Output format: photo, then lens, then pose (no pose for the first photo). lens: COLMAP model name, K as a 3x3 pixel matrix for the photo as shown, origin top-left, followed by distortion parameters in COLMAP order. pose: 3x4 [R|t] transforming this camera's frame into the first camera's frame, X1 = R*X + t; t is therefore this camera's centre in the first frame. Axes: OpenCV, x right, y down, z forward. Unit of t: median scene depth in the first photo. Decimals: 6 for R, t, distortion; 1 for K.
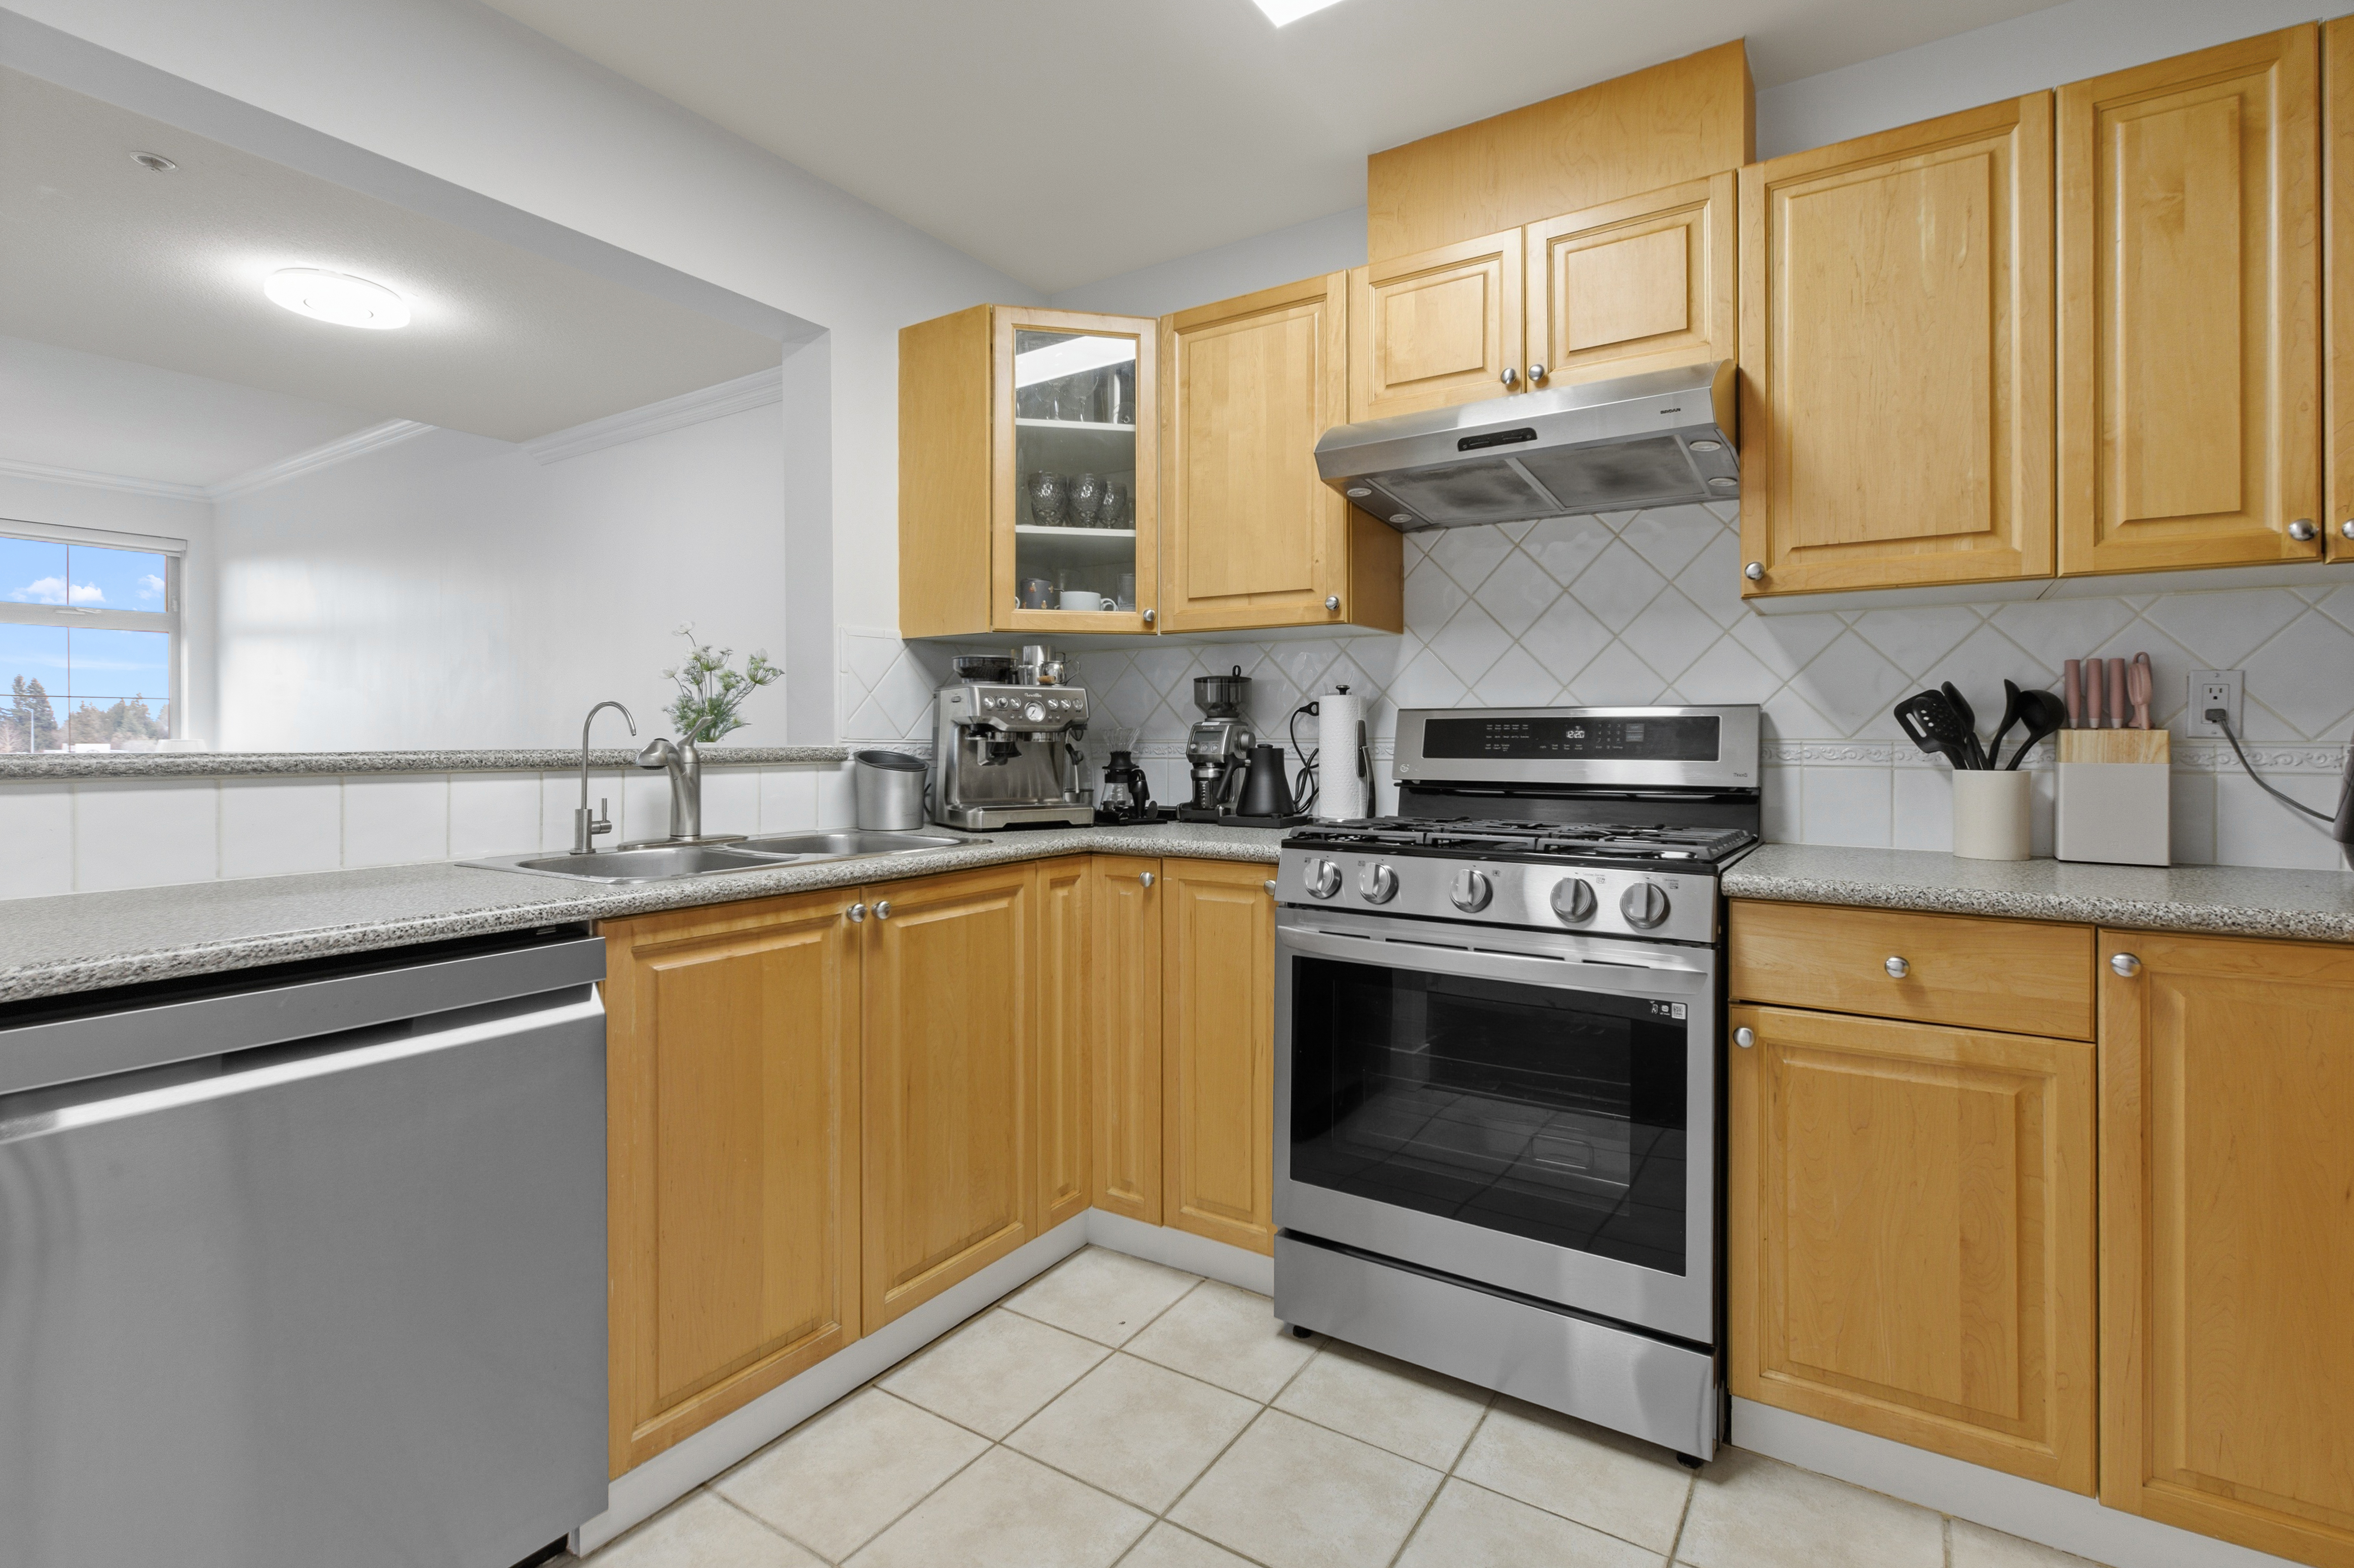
lens RADIAL K [[1109.8, 0, 1224.1], [0, 1109.8, 741.0], [0, 0, 1]] dist [0.001414, 0.000696]
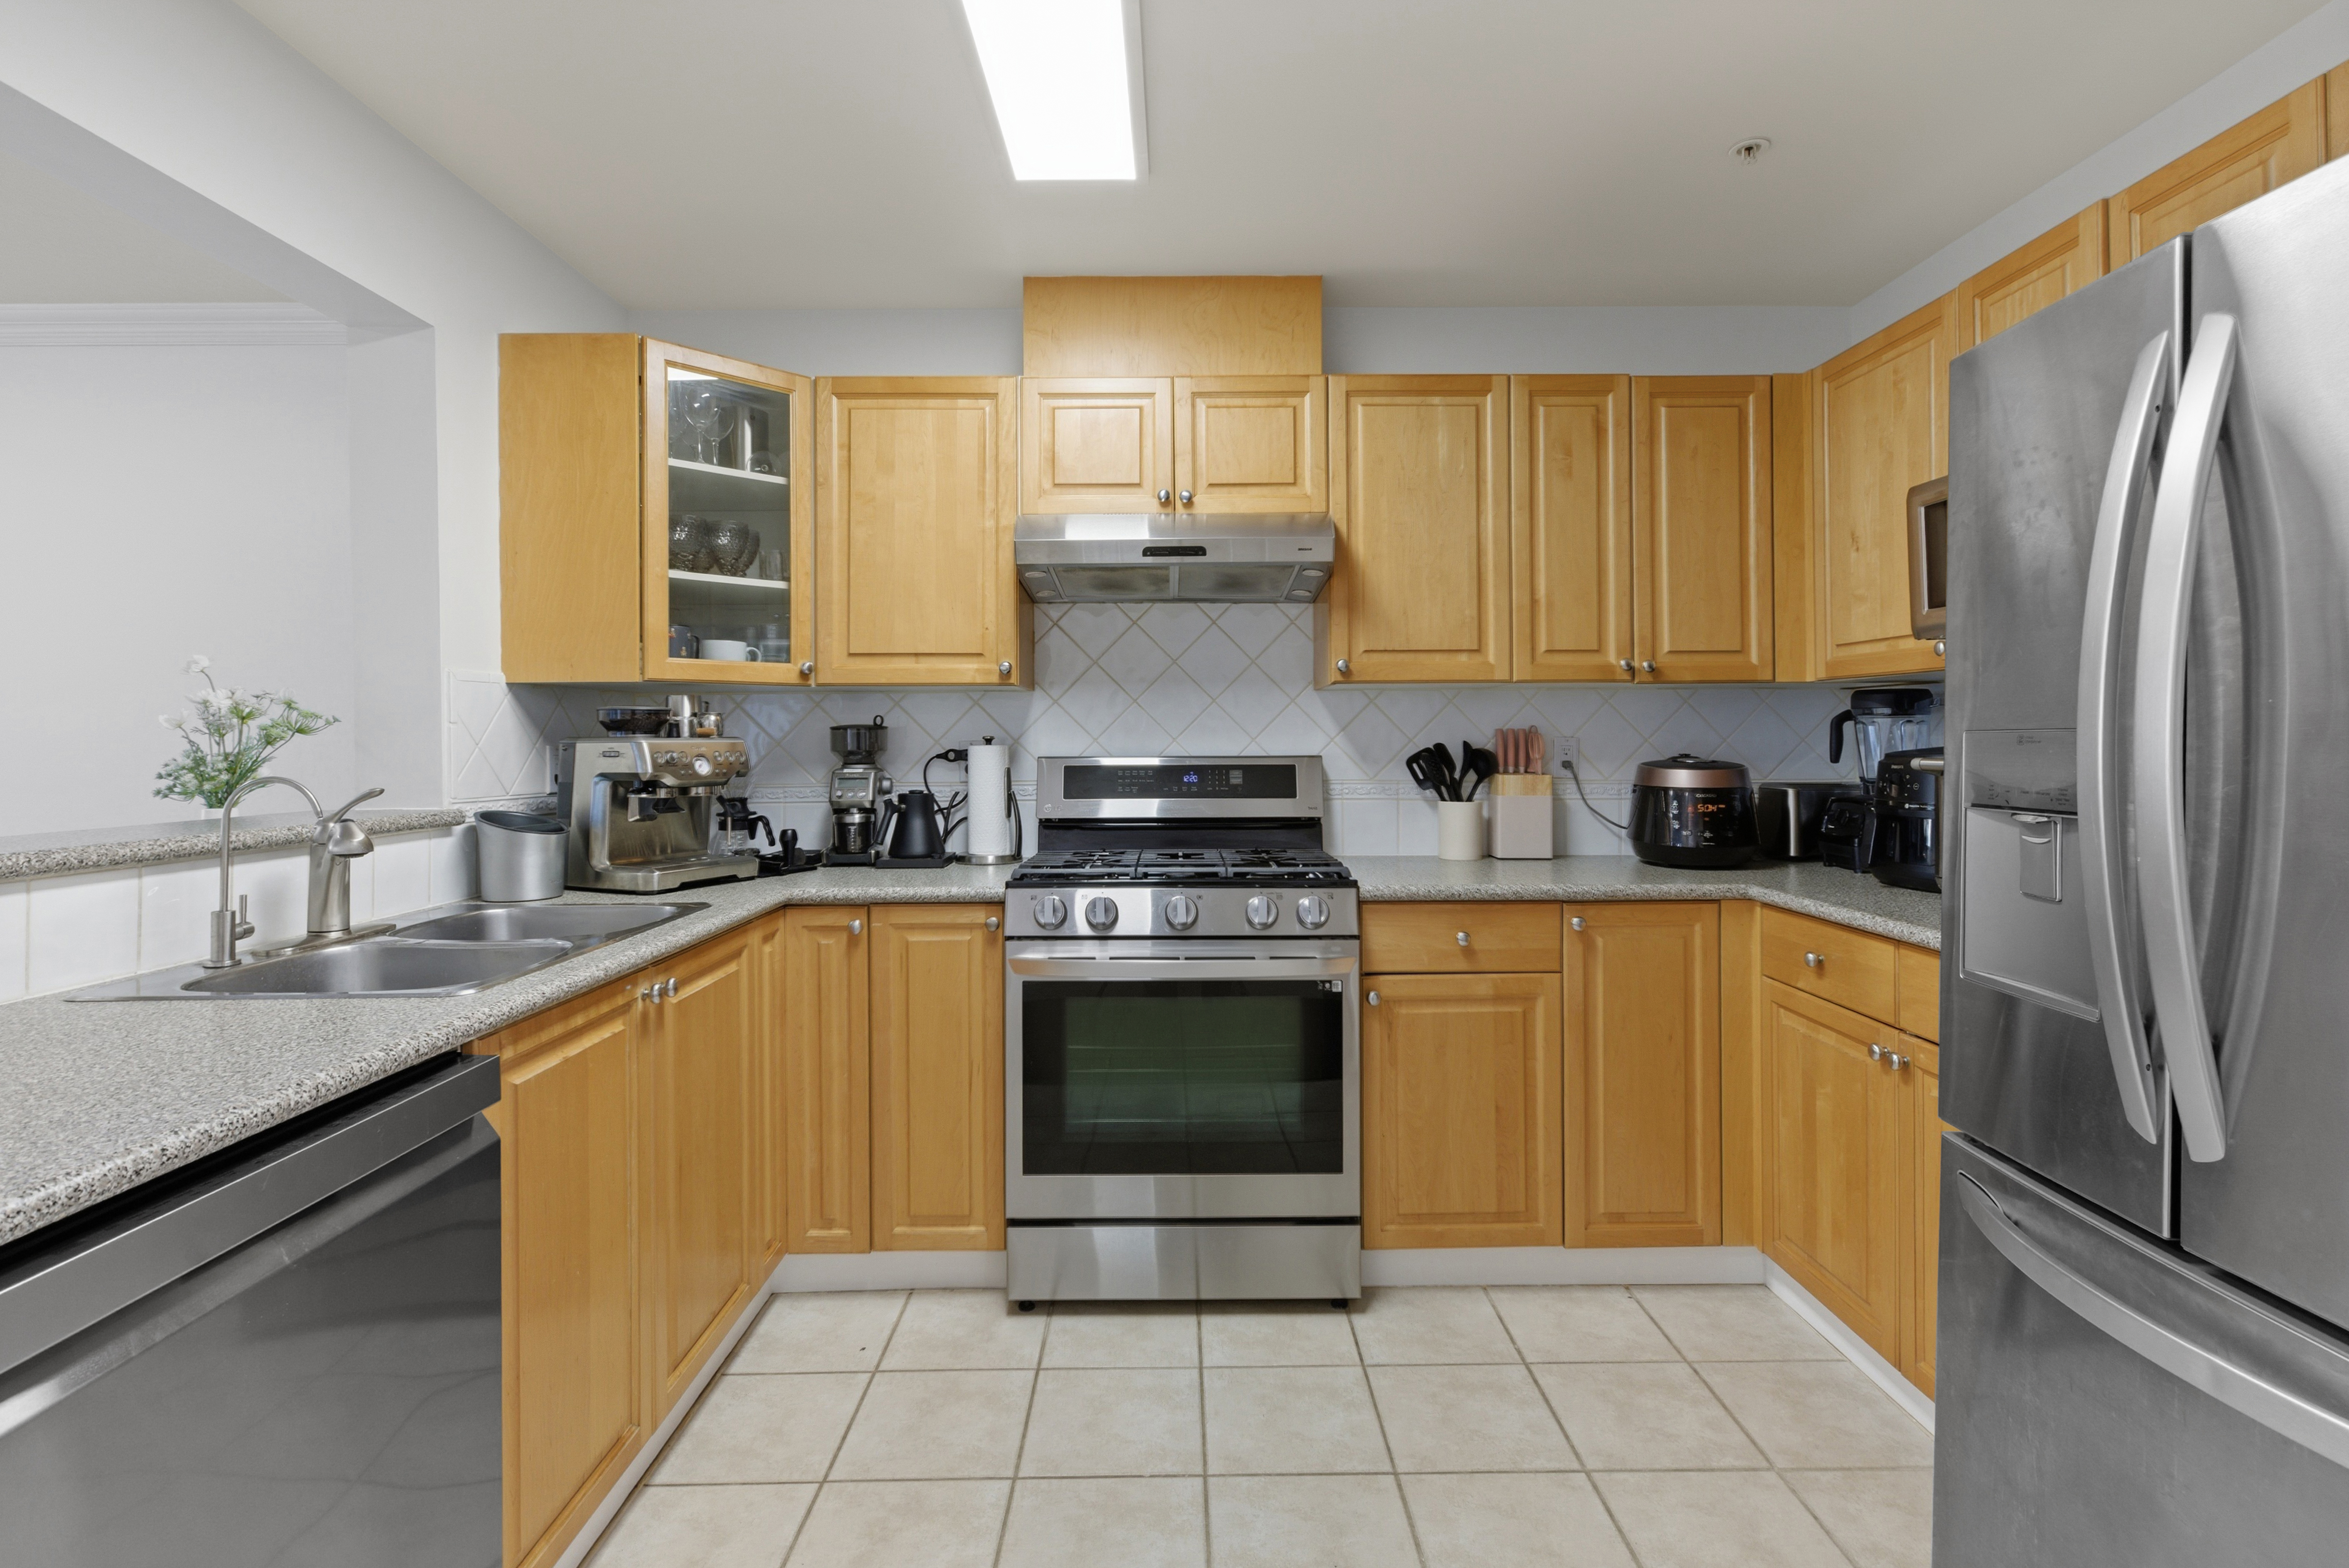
lens RADIAL K [[1088.9, 0, 1199.2], [0, 1088.9, 740.3], [0, 0, 1]] dist [-0.001562, 0.000525]
pose [[0.836278, -0.004896, 0.548283, -0.380711], [0.005837, 0.999983, 0.000027, -0.053177], [-0.548274, 0.003178, 0.836293, -0.045334]]
